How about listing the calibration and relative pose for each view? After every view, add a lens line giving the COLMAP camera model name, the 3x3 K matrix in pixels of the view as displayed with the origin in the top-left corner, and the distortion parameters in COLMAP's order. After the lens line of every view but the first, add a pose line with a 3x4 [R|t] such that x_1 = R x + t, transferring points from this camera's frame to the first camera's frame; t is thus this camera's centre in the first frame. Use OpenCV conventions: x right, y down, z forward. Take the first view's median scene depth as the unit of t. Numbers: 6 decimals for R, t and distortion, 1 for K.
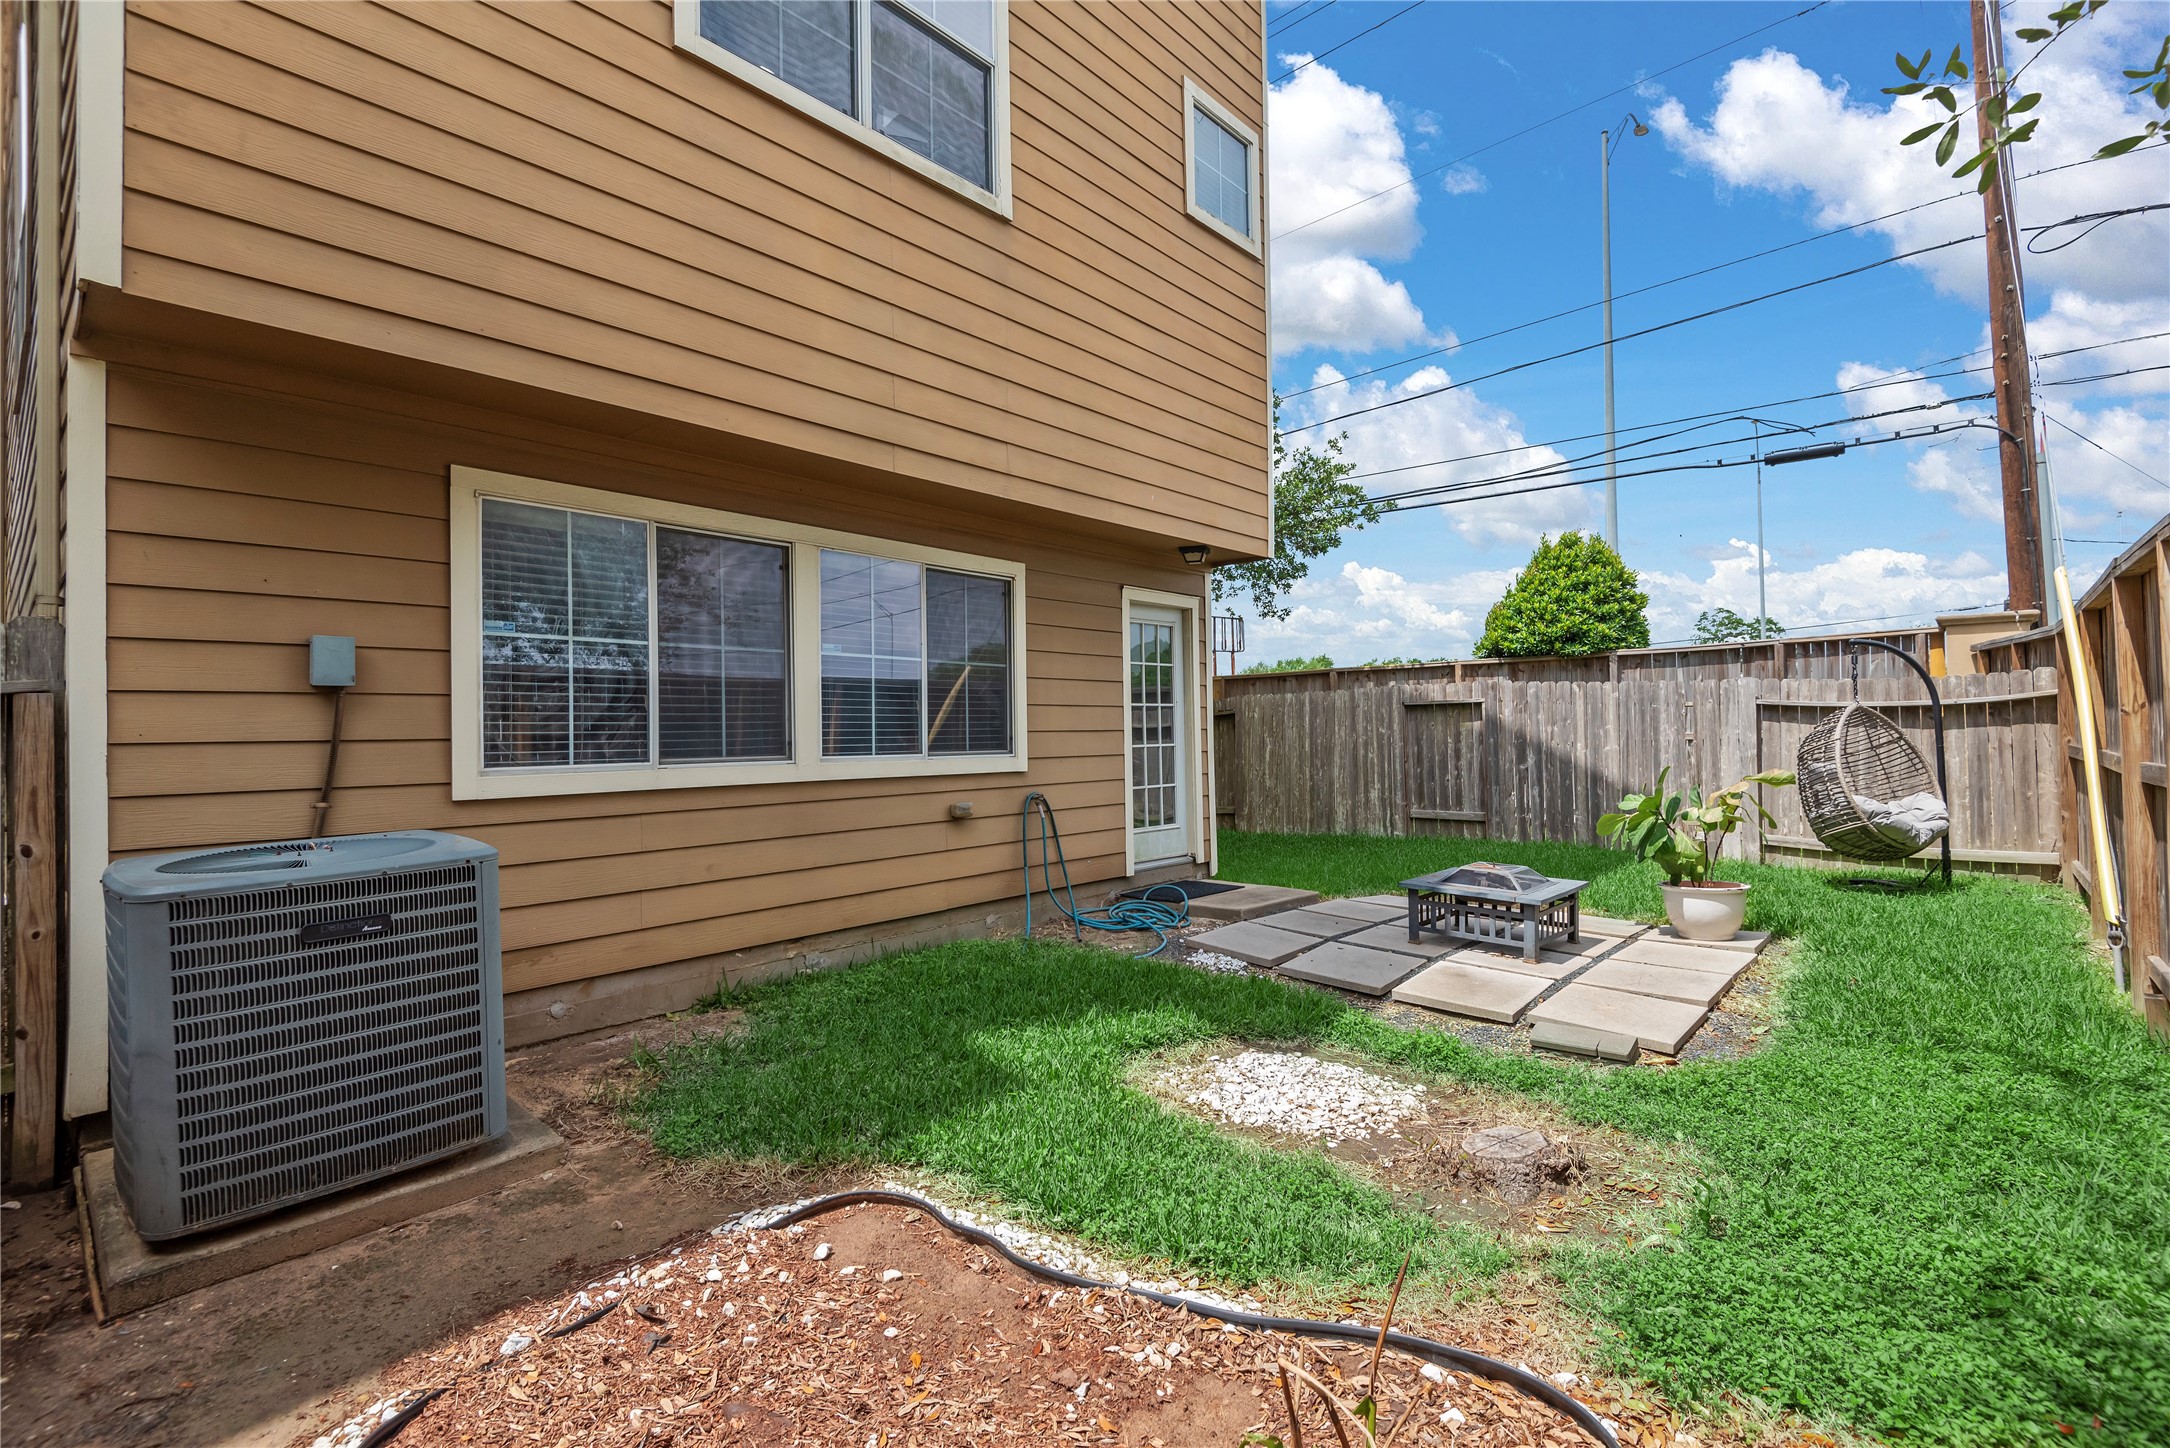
lens RADIAL K [[975.3, 0, 1085.0], [0, 975.3, 724.0], [0, 0, 1]] dist [0.000555, 0.000076]
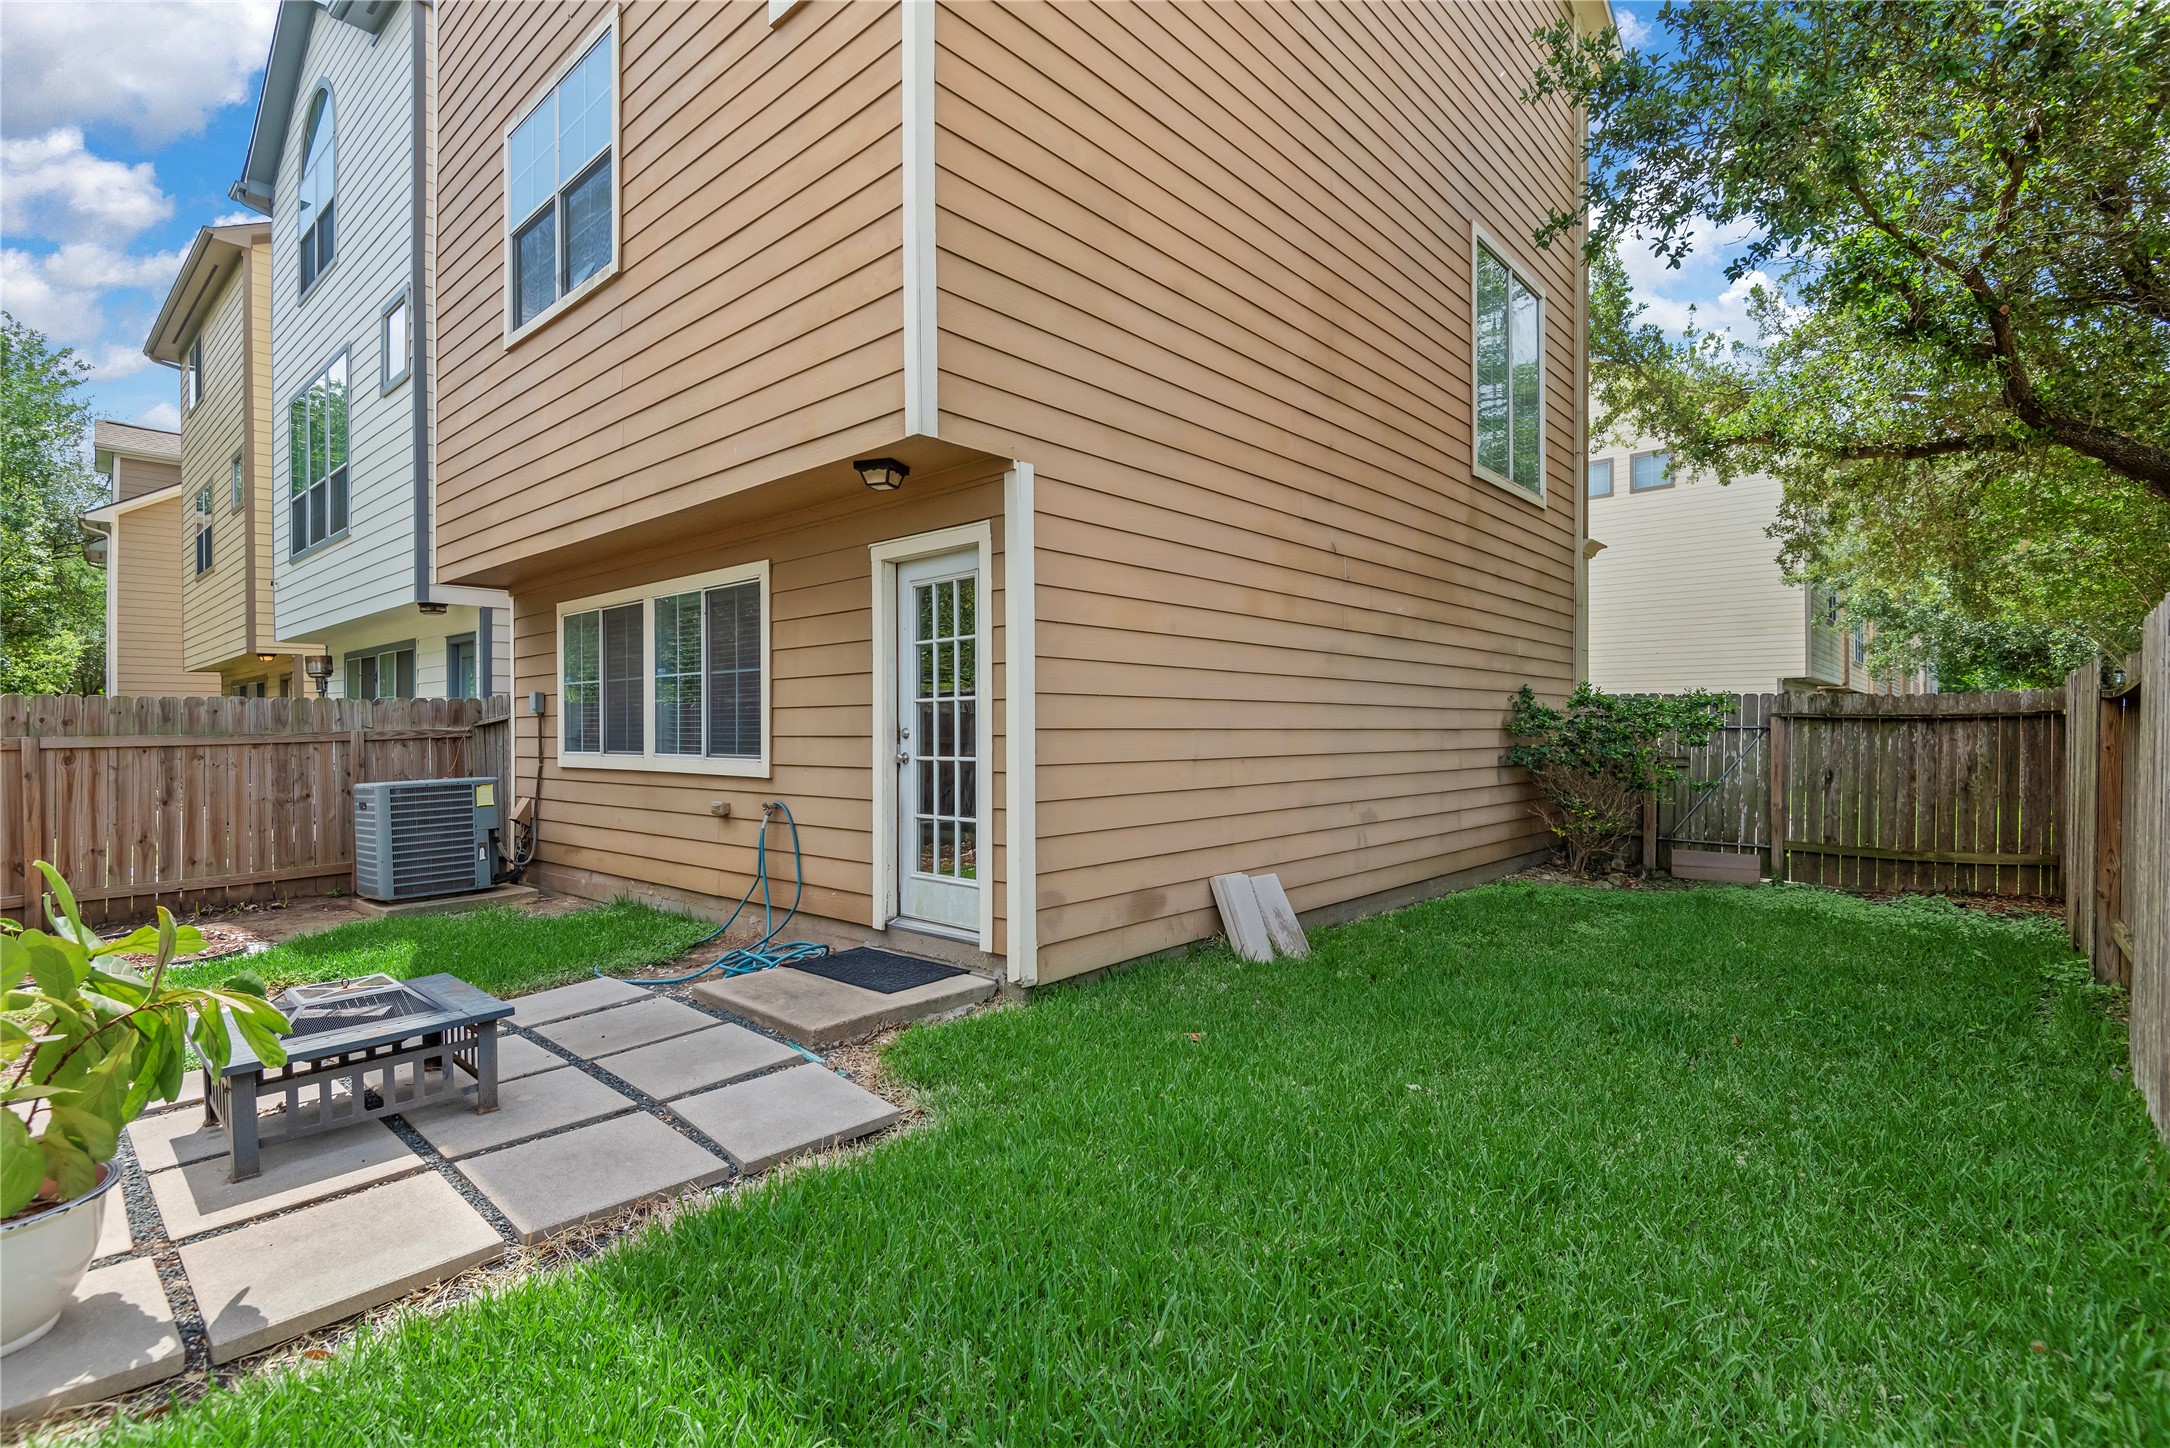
lens RADIAL K [[1021.1, 0, 1083.6], [0, 1021.1, 759.8], [0, 0, 1]] dist [-0.000353, -0.000039]
pose [[-0.003319, 0.031790, -0.999489, 0.911601], [0.005094, 0.999482, 0.031772, 0.000465], [0.999982, -0.004986, -0.003479, 1.272323]]
